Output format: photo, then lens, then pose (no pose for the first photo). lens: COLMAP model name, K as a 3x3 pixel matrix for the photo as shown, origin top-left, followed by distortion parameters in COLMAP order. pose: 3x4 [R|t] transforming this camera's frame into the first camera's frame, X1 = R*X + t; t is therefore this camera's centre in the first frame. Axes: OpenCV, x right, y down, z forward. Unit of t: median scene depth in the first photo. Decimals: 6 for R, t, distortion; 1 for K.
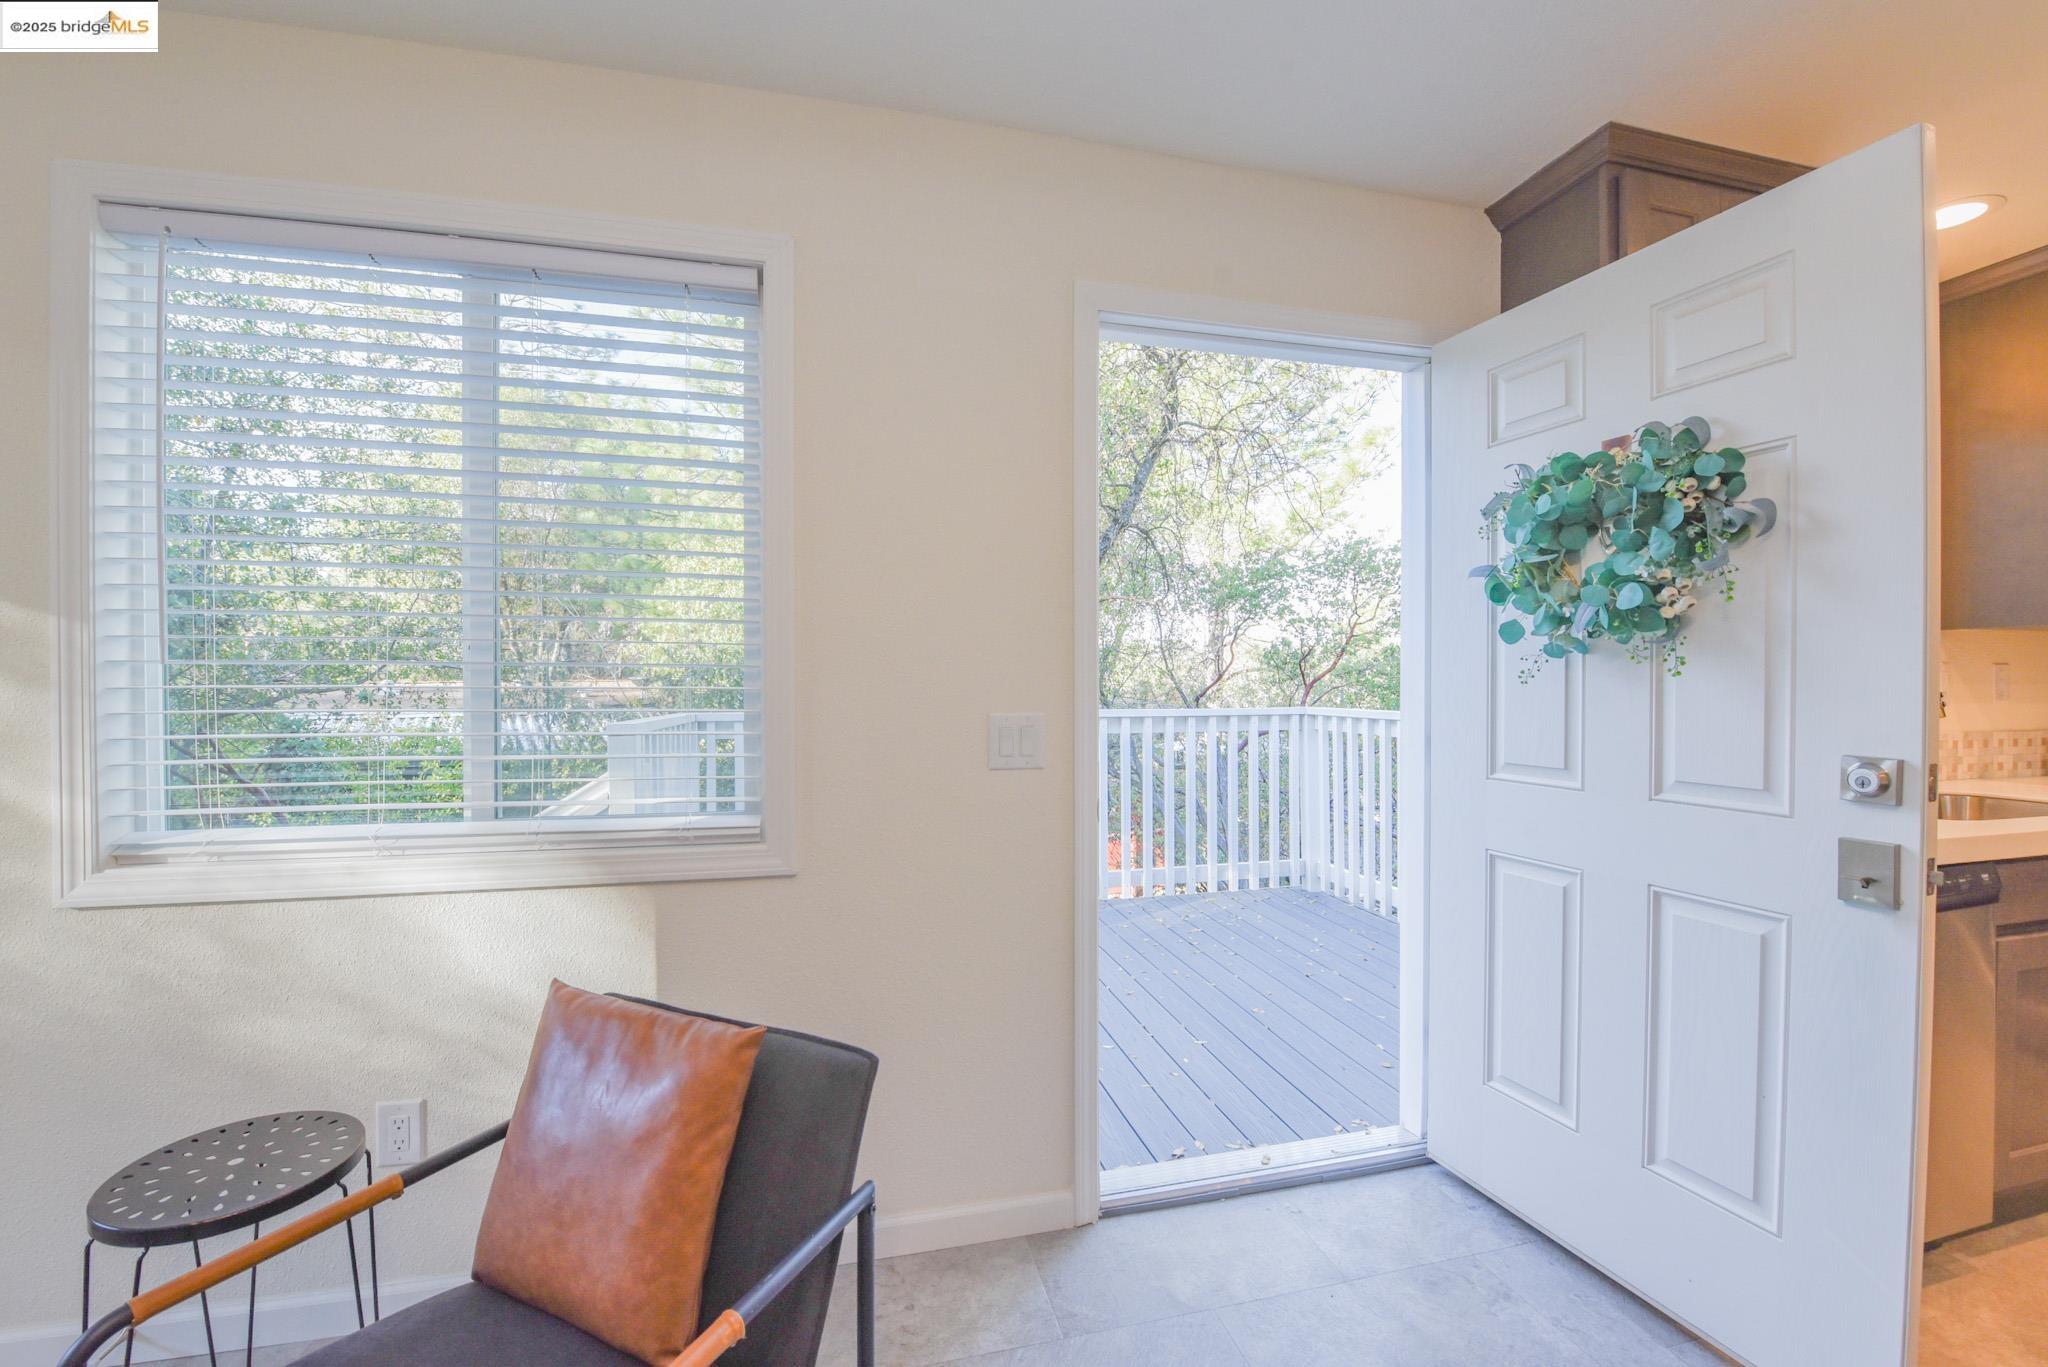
lens RADIAL K [[808.7, 0, 1013.8], [0, 808.7, 688.2], [0, 0, 1]] dist [-0.019959, -0.000968]
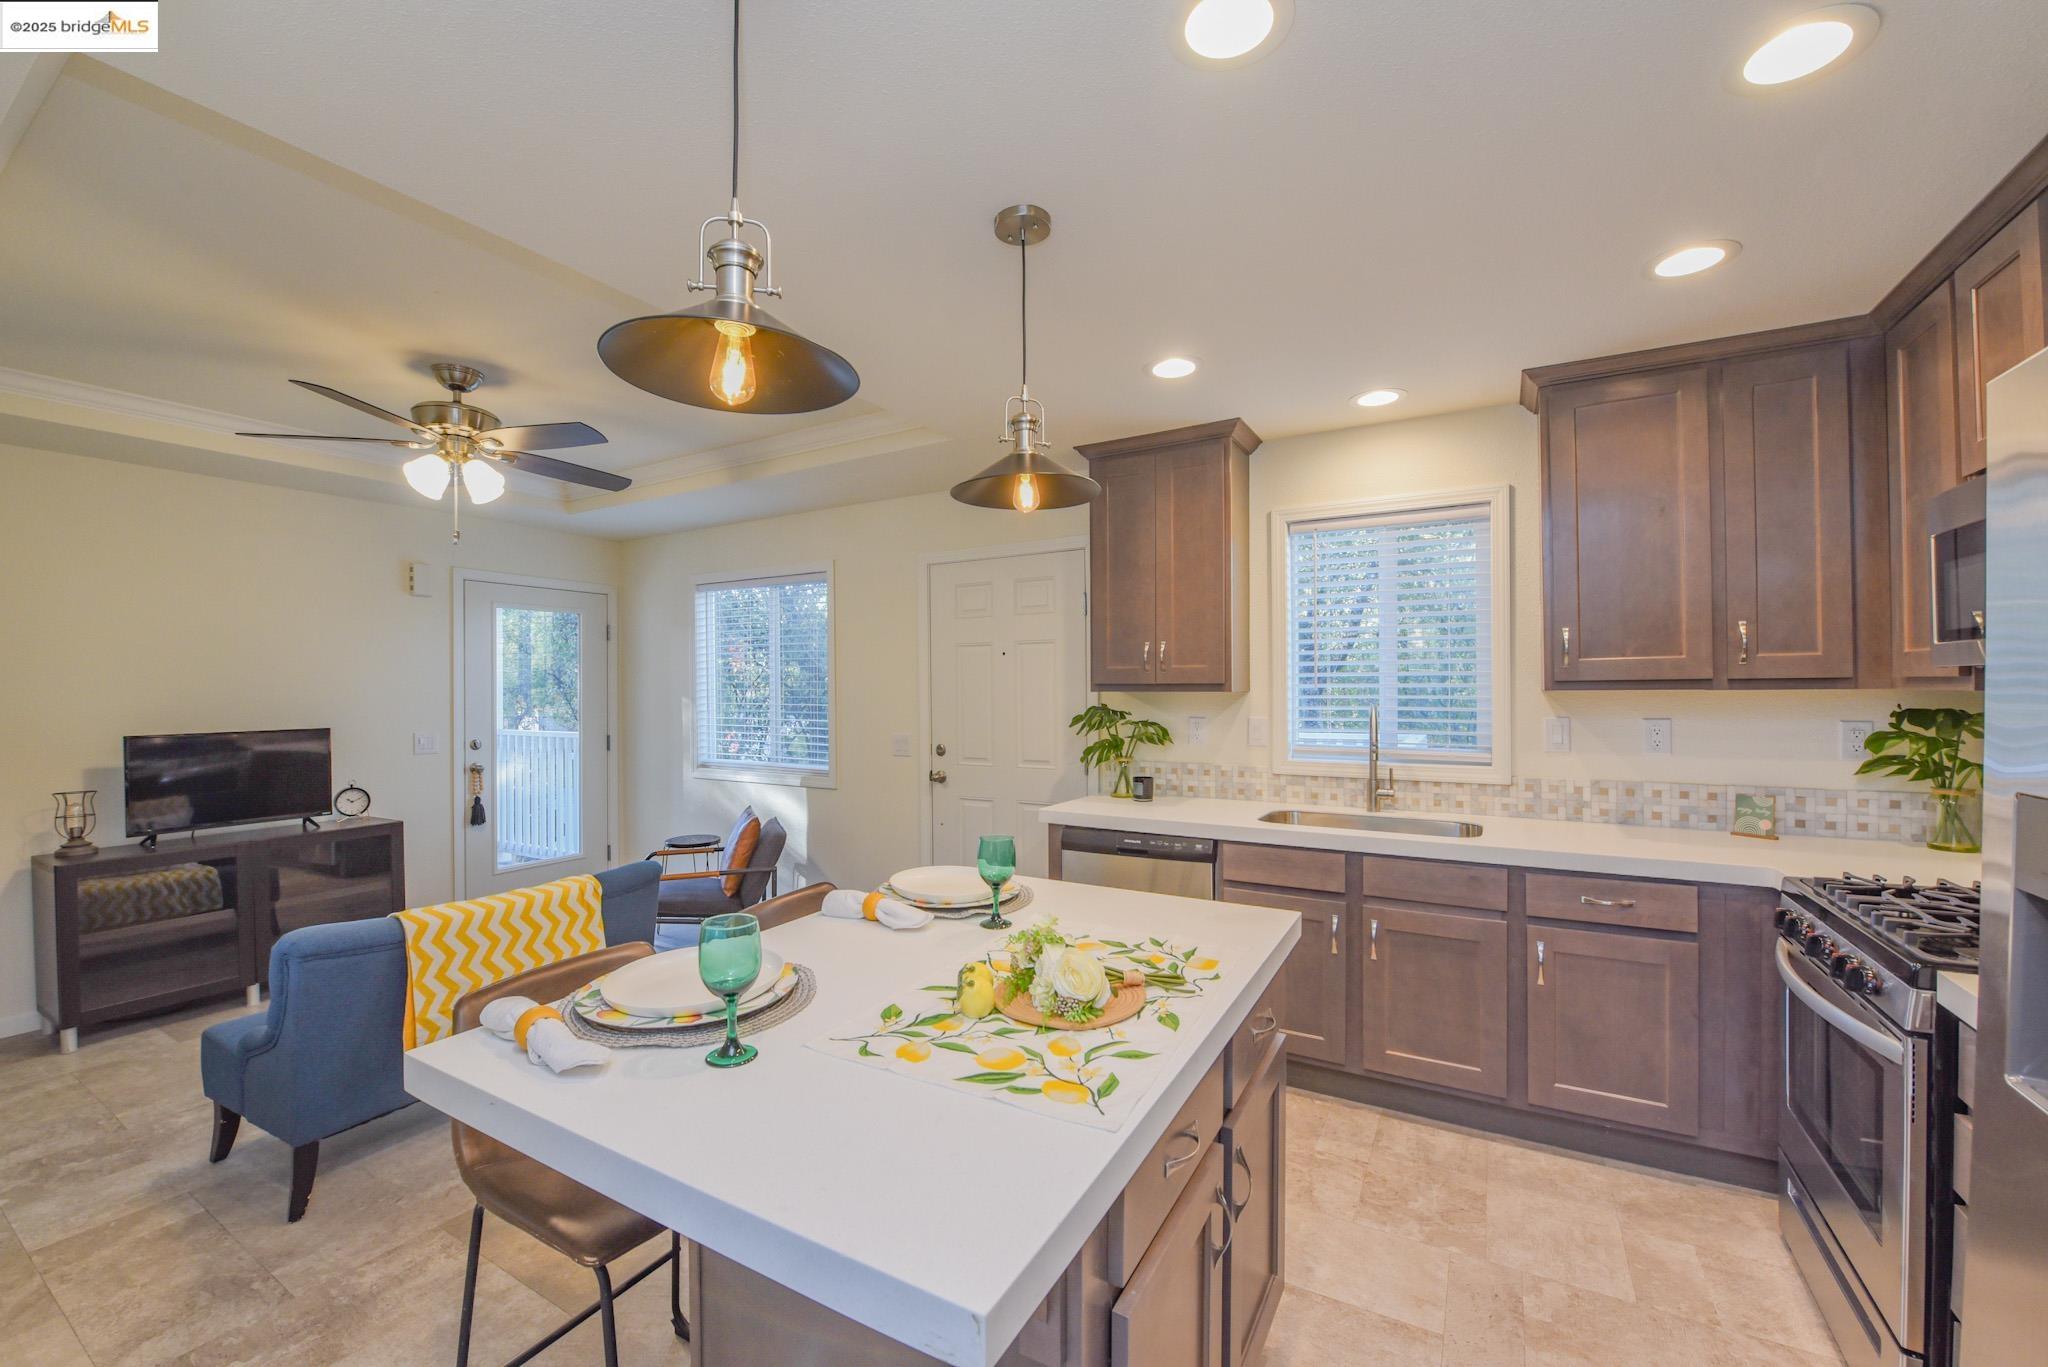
lens RADIAL K [[812.2, 0, 1014.9], [0, 812.2, 688.8], [0, 0, 1]] dist [-0.018199, -0.001748]
pose [[0.721187, -0.002650, -0.692736, 1.721383], [-0.000687, 0.999989, -0.004540, -0.082422], [0.692740, 0.003750, 0.721177, -0.480419]]
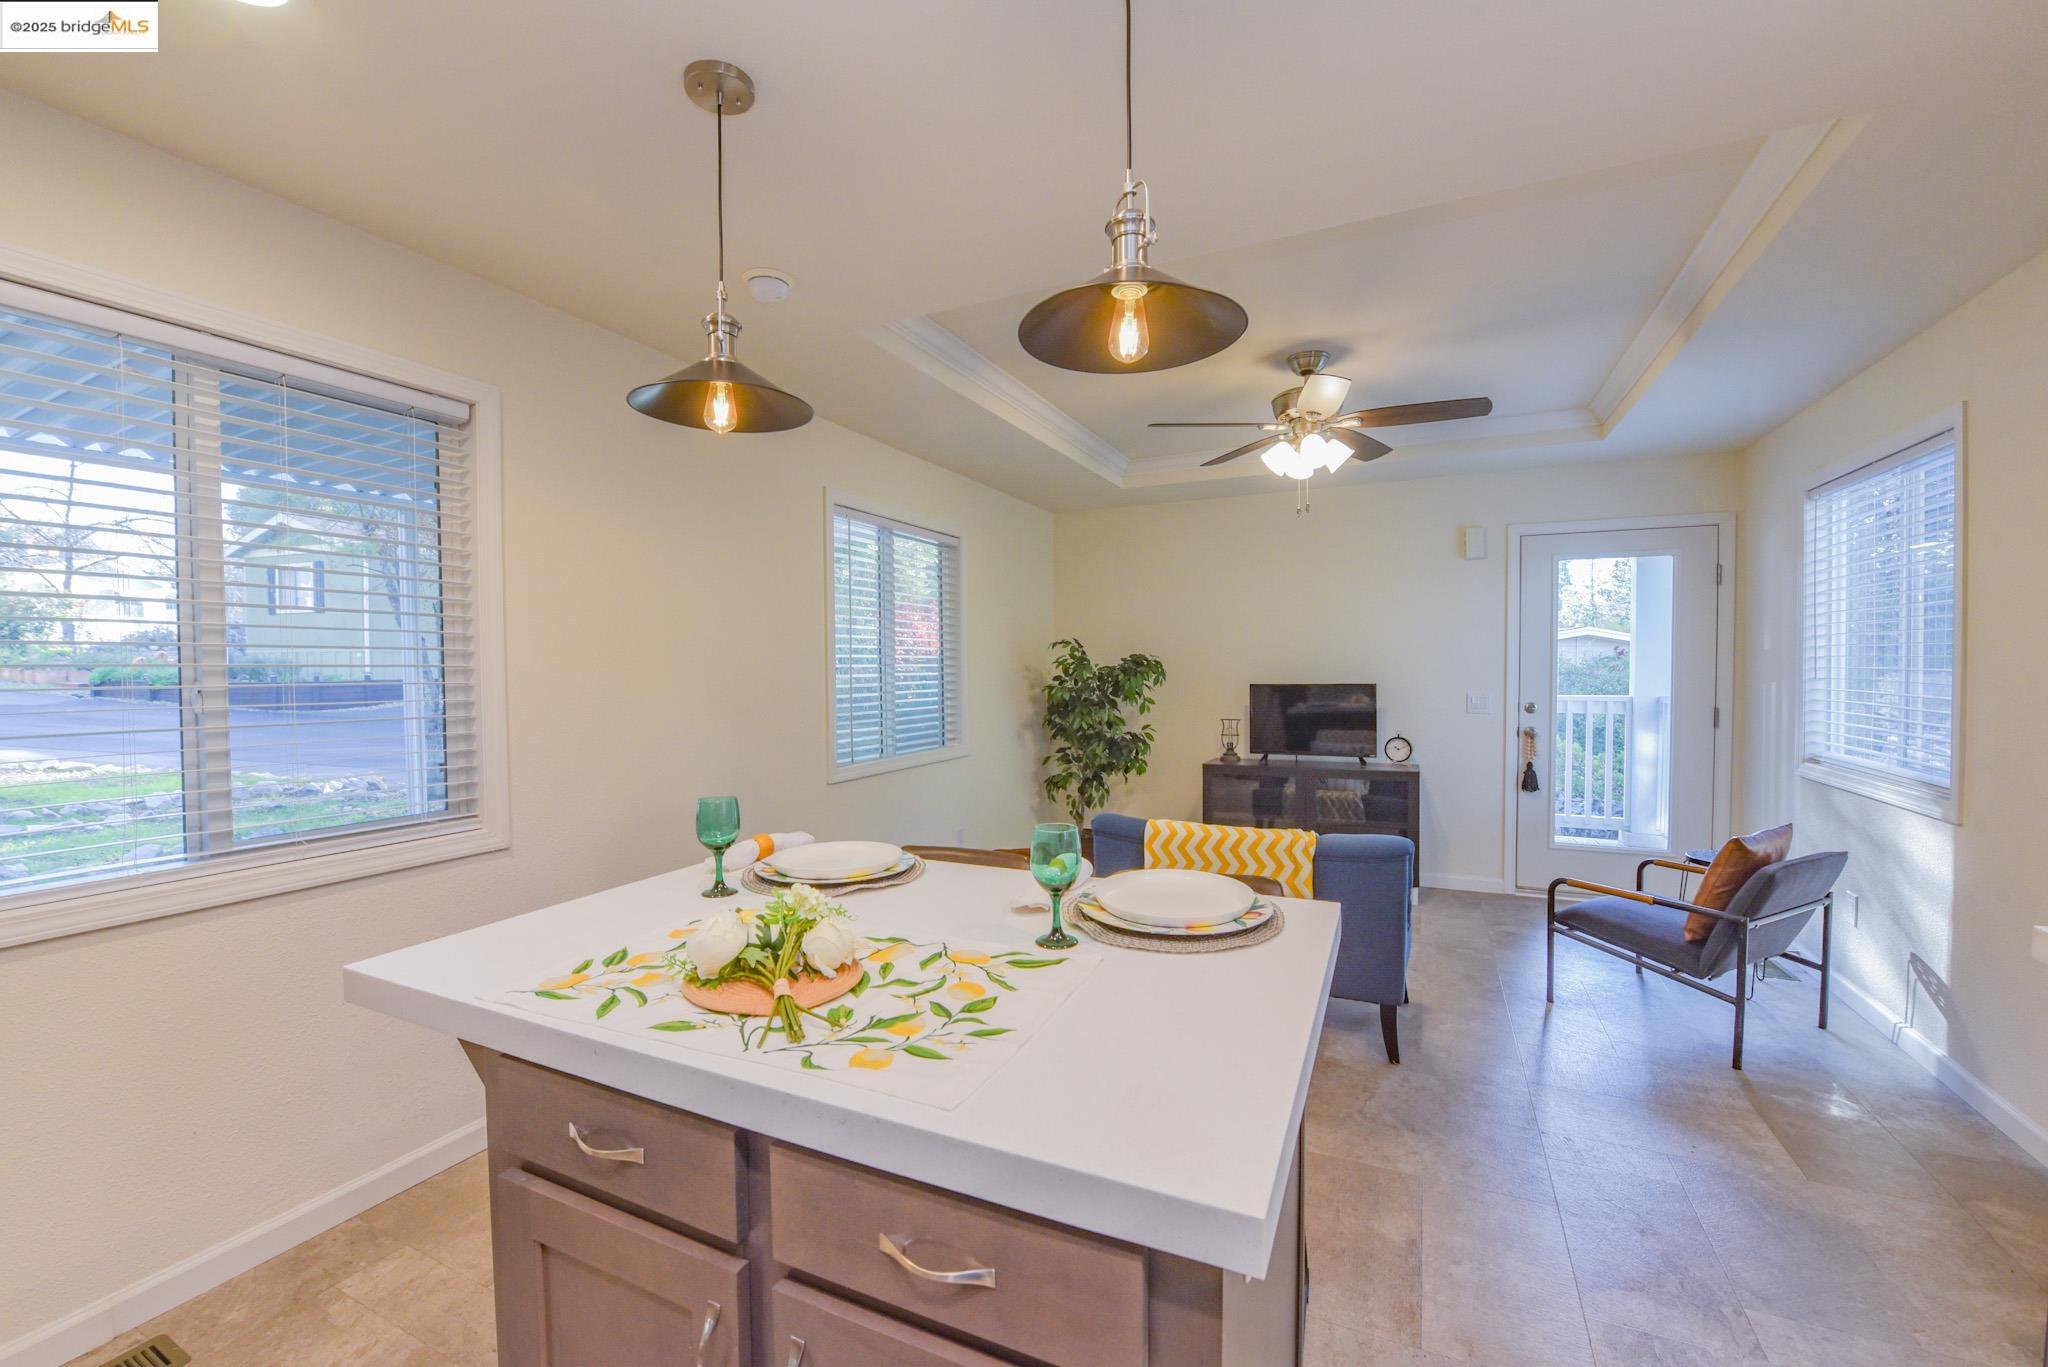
lens RADIAL K [[834.4, 0, 1020.3], [0, 834.4, 685.7], [0, 0, 1]] dist [-0.016601, -0.000382]
pose [[-0.630690, 0.024356, -0.775653, 1.645409], [0.000116, 0.999510, 0.031290, -0.063367], [0.776035, 0.019644, -0.630384, 0.479819]]
